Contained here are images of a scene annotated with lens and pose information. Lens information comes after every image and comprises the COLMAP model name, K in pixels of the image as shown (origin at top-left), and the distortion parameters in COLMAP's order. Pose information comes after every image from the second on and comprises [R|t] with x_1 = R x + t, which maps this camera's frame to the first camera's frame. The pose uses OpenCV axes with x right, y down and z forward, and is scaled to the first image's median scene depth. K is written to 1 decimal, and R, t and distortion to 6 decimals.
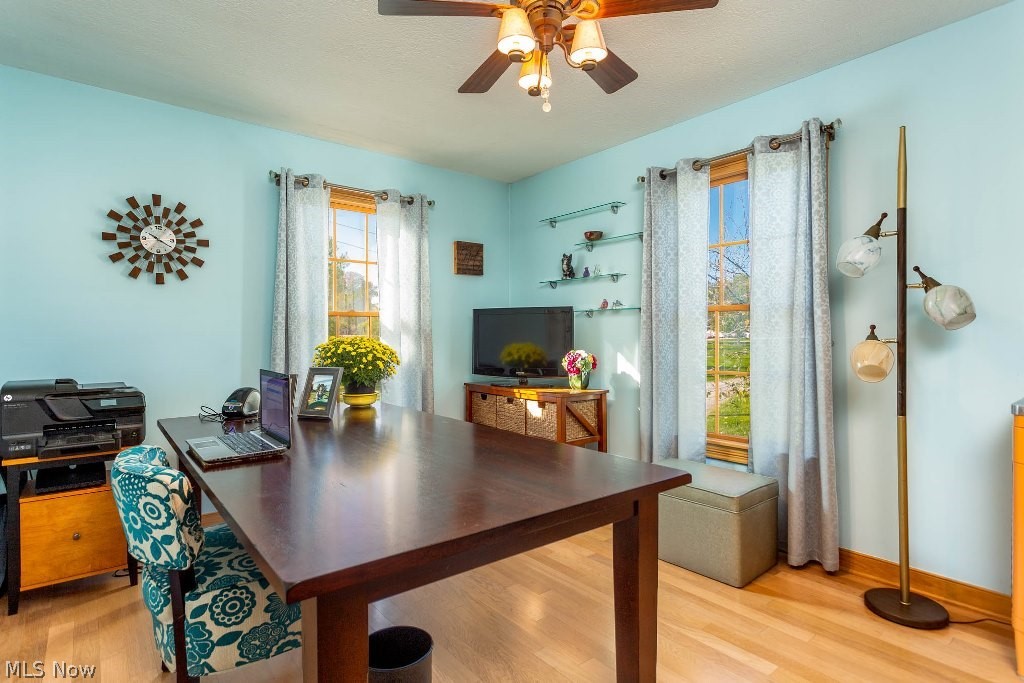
lens RADIAL K [[528.2, 0, 511.8], [0, 528.2, 342.7], [0, 0, 1]] dist [-0.001523, -0.000294]
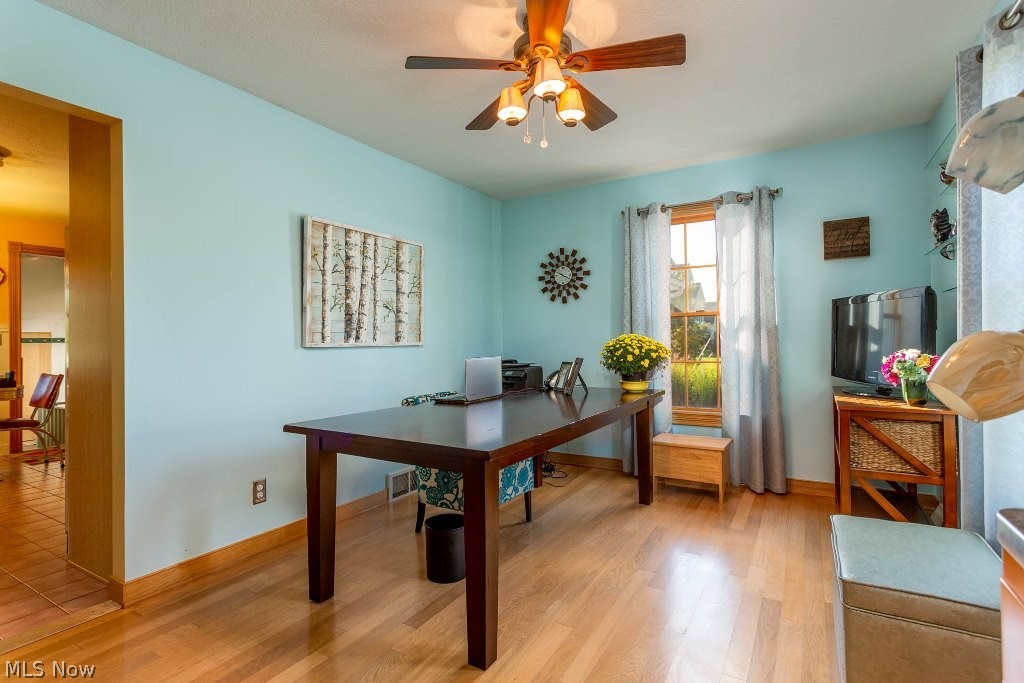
lens RADIAL K [[496.8, 0, 512.2], [0, 496.8, 338.1], [0, 0, 1]] dist [-0.001054, -0.000023]
pose [[0.355097, -0.005860, -0.934811, 0.677740], [0.005720, 0.999975, -0.004095, -0.000769], [0.934812, -0.003893, 0.355121, 0.318173]]
